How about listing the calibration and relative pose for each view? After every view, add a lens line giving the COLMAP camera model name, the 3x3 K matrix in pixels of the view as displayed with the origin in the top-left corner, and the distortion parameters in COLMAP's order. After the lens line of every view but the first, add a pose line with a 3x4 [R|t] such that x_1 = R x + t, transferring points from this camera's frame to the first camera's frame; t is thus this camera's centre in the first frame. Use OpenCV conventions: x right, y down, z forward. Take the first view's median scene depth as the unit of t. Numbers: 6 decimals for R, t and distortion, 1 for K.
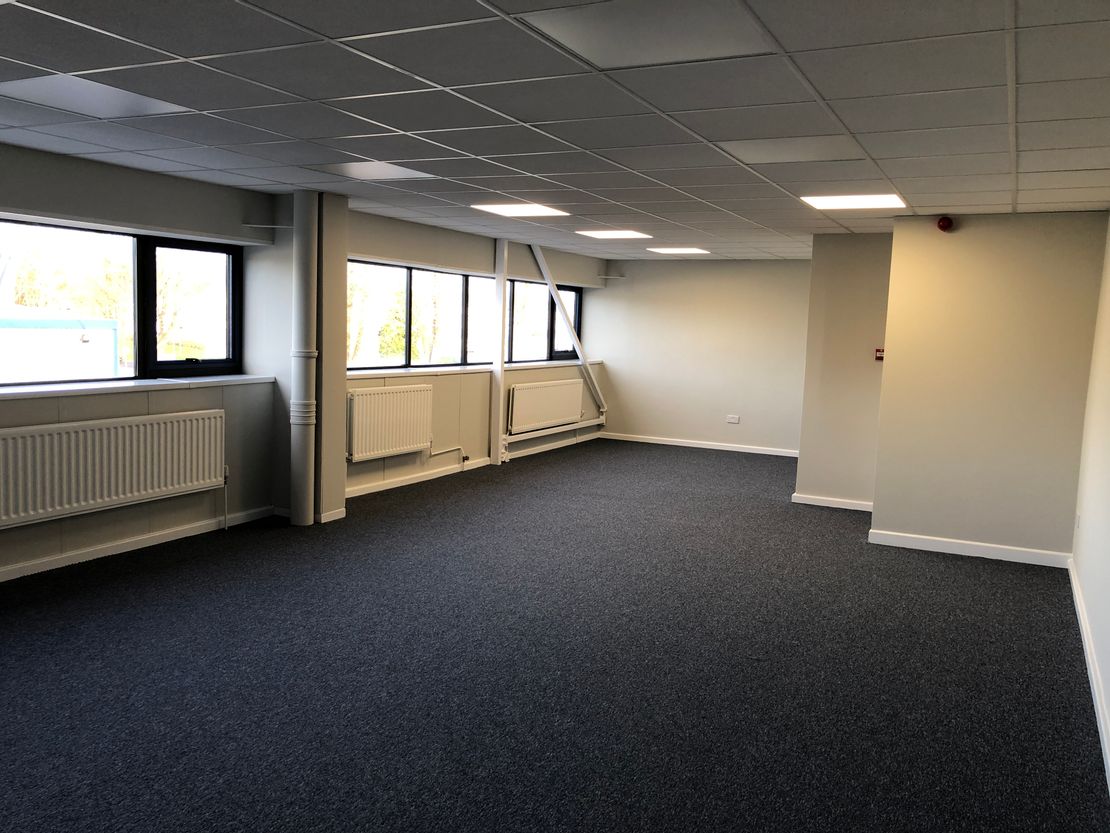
lens RADIAL K [[909.2, 0, 555.0], [0, 909.2, 416.5], [0, 0, 1]] dist [-0.128620, 0.002471]
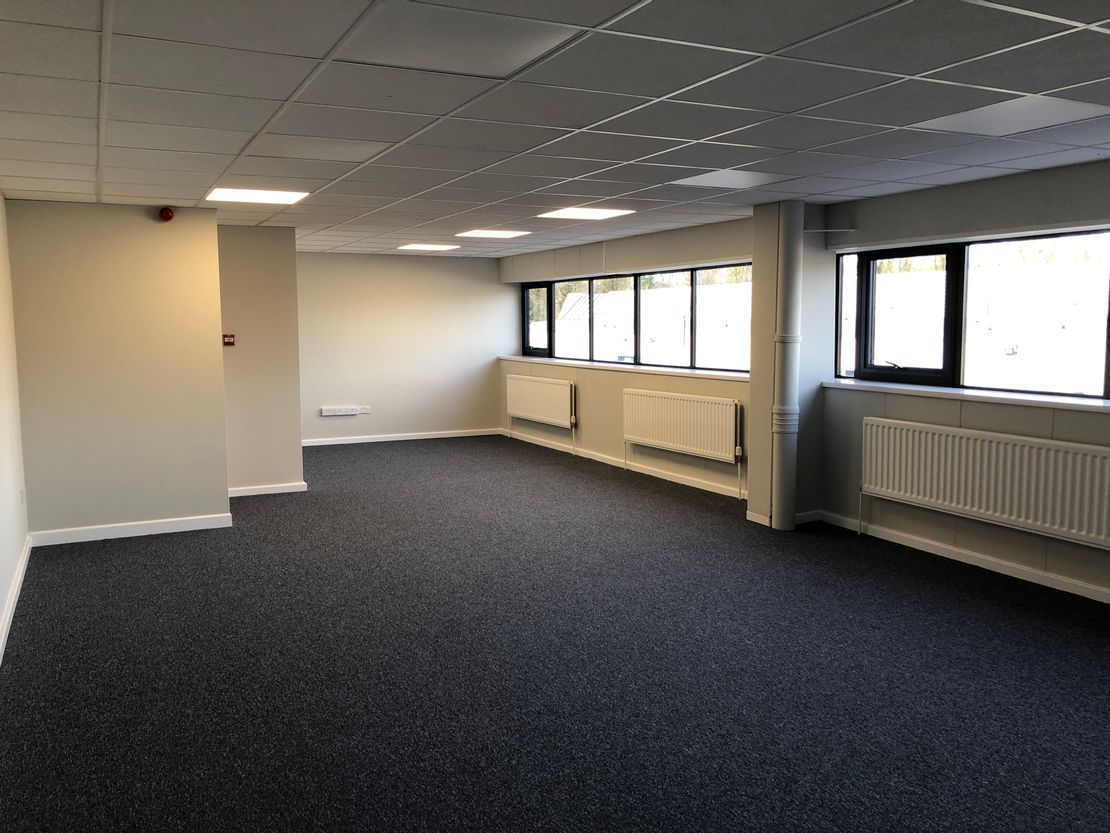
lens RADIAL K [[920.5, 0, 555.0], [0, 920.5, 416.5], [0, 0, 1]] dist [-0.003139, -0.001951]
pose [[-0.599179, 0.047550, -0.799202, 0.666019], [-0.098240, 0.986324, 0.132337, -0.109066], [0.794565, 0.157807, -0.586314, 1.325985]]
